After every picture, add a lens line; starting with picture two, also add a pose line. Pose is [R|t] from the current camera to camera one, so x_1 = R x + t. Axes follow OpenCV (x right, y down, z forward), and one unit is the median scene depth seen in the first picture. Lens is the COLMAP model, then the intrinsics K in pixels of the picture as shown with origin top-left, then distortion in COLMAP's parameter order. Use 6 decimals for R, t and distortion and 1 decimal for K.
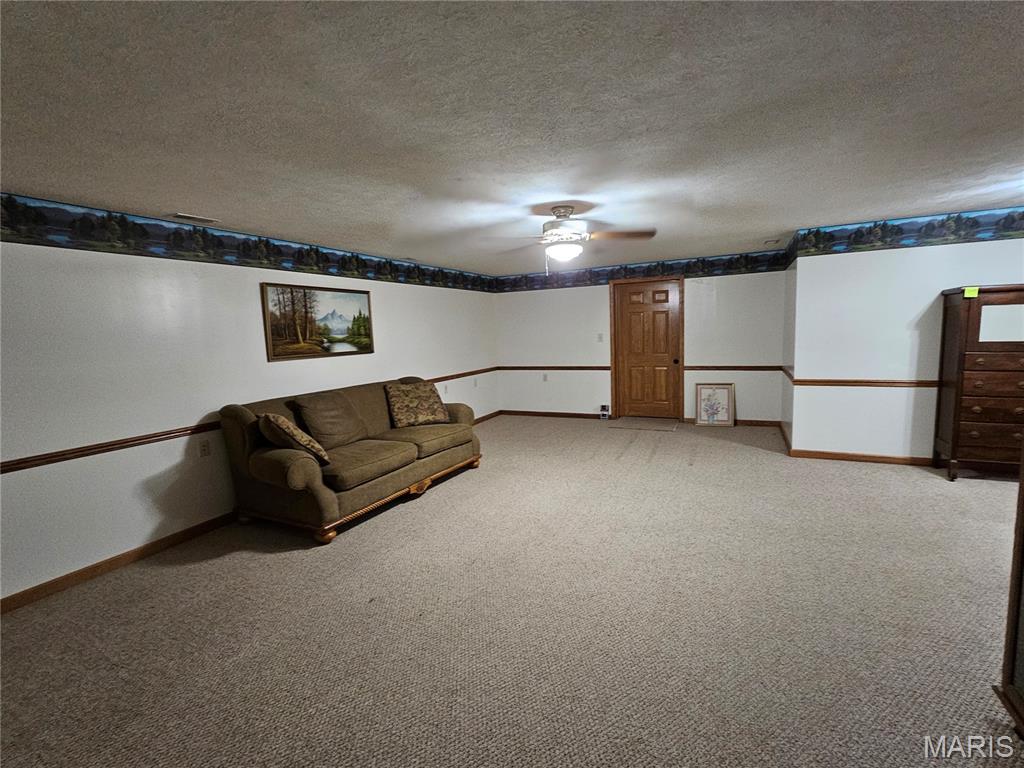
lens RADIAL K [[467.6, 0, 514.8], [0, 467.6, 384.0], [0, 0, 1]] dist [-0.015430, 0.004022]
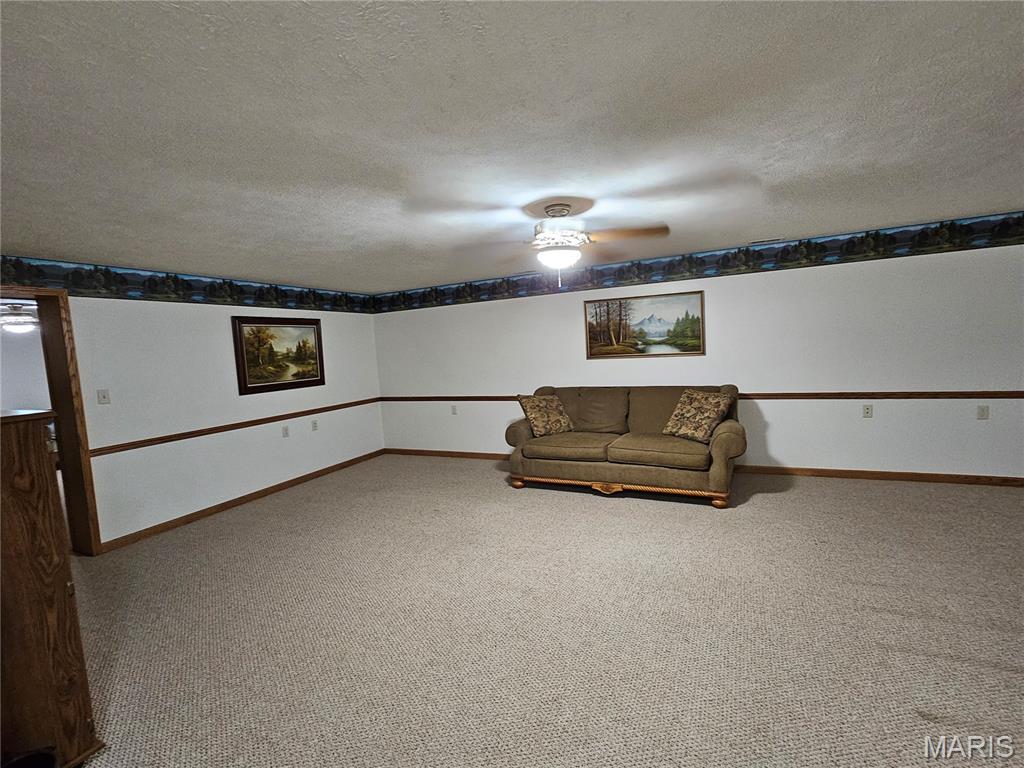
lens RADIAL K [[467.6, 0, 514.8], [0, 467.6, 384.0], [0, 0, 1]] dist [-0.015430, 0.004022]
pose [[0.015131, 0.121542, -0.992471, 0.758284], [-0.057824, 0.991030, 0.120484, -0.118514], [0.998212, 0.055566, 0.022024, 0.707662]]
